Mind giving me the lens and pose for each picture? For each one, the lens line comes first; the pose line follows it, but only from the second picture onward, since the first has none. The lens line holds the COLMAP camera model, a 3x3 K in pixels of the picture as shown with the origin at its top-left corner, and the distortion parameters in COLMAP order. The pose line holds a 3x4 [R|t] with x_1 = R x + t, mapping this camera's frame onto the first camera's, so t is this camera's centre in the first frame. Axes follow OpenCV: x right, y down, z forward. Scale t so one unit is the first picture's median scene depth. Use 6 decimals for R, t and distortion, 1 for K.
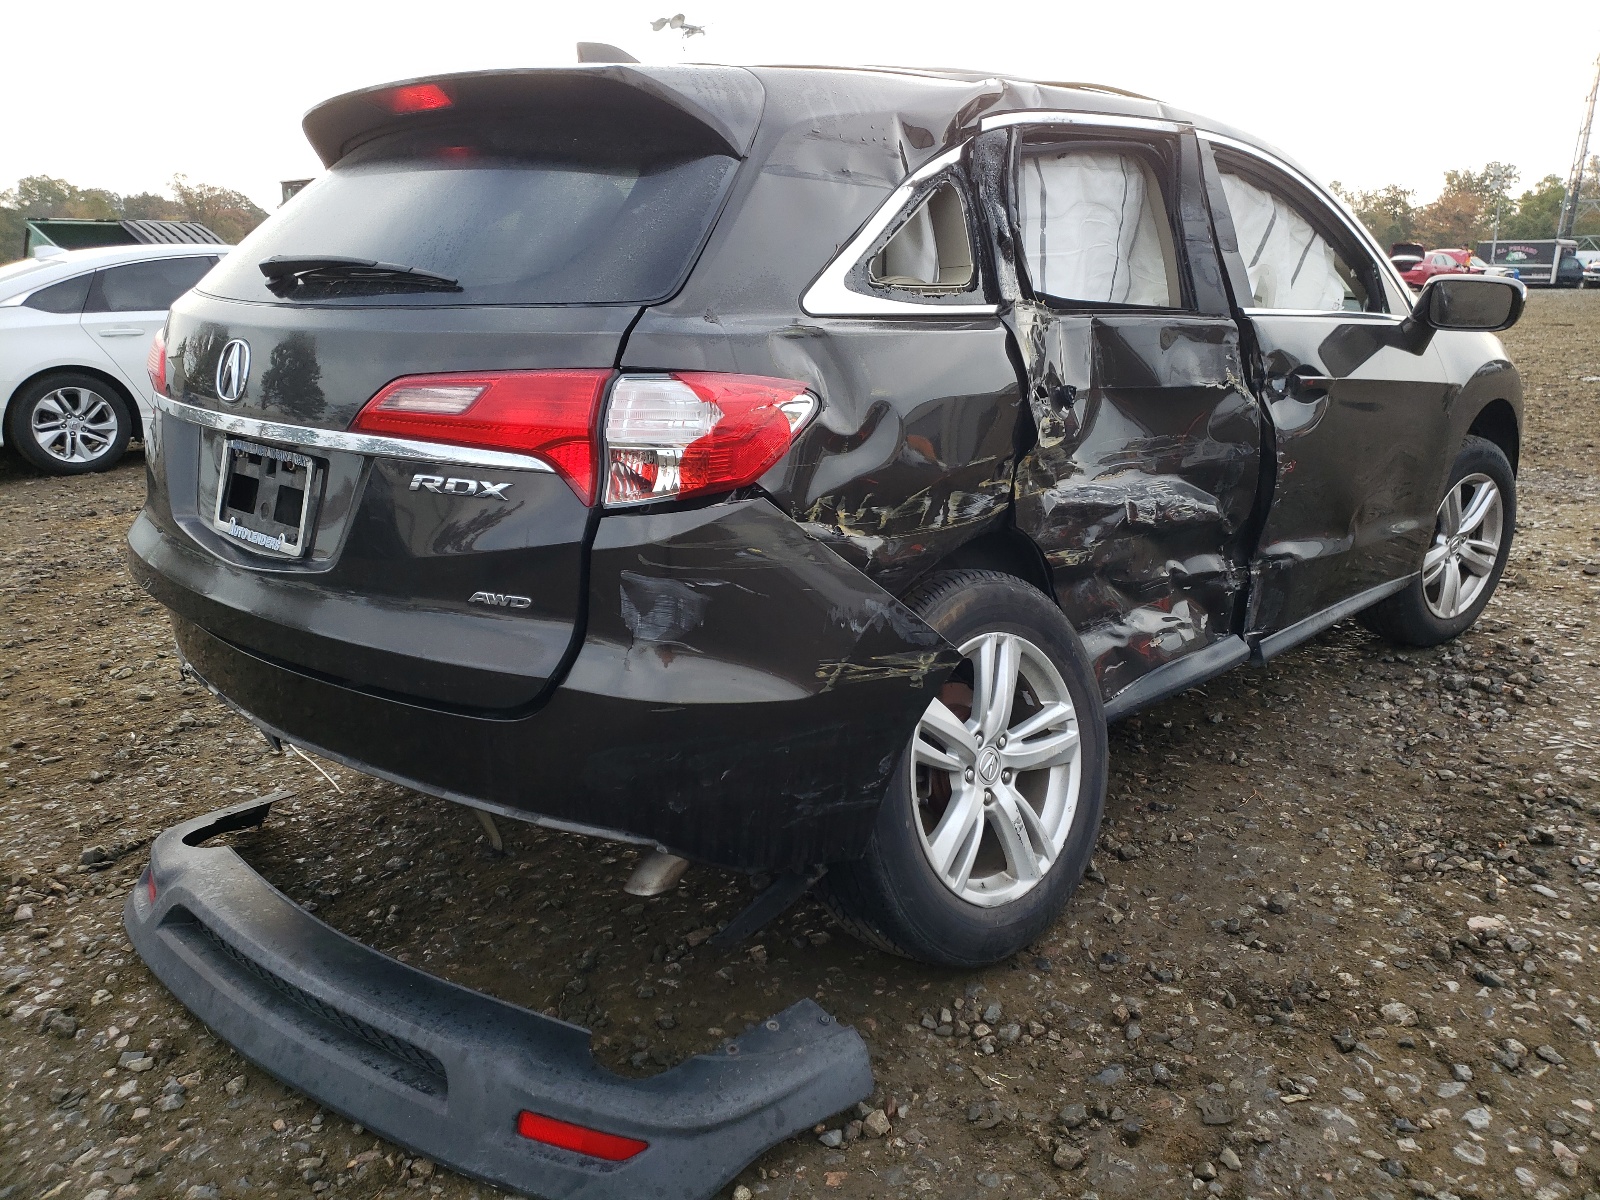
lens RADIAL K [[1245.1, 0, 797.5], [0, 1245.1, 600.3], [0, 0, 1]] dist [-0.023636, 0.032710]
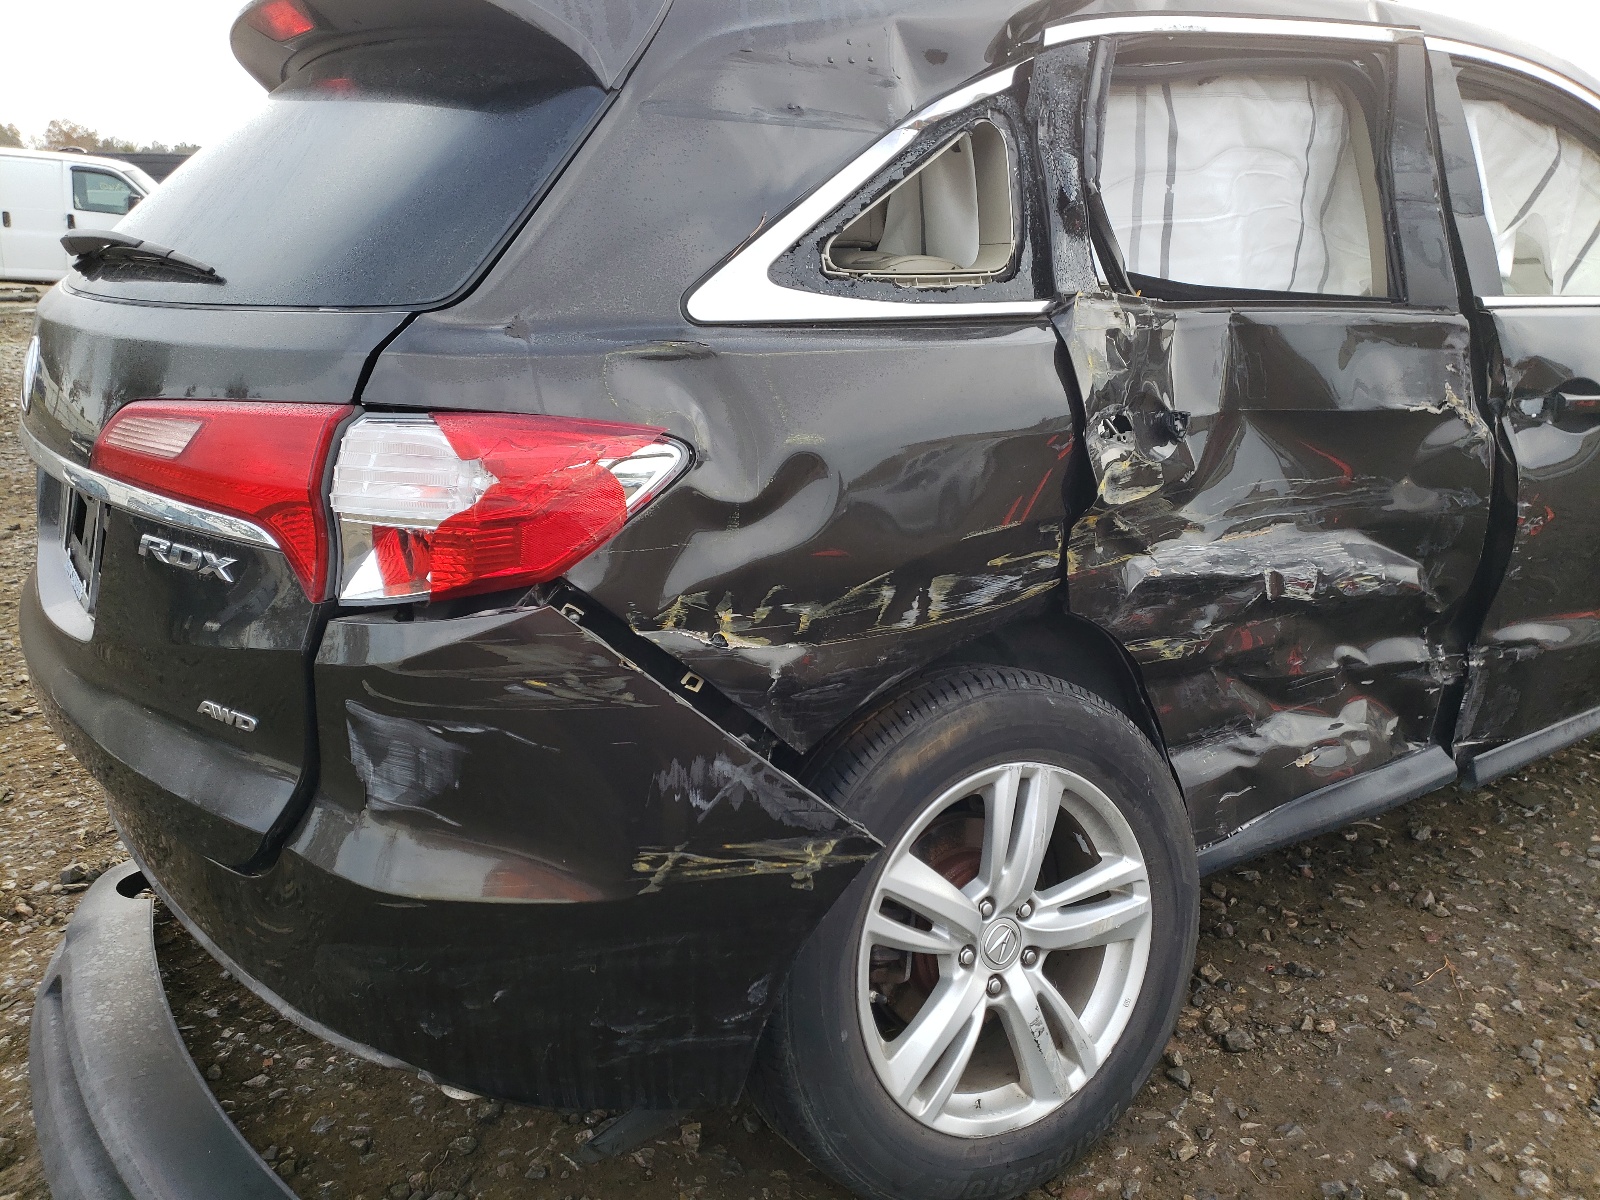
lens RADIAL K [[1245.1, 0, 804.5], [0, 1245.1, 614.3], [0, 0, 1]] dist [-0.023636, 0.032710]
pose [[0.974348, 0.071459, -0.213401, 0.181603], [-0.060041, 0.996420, 0.059524, -0.092312], [0.216890, -0.045185, 0.975150, 0.274778]]
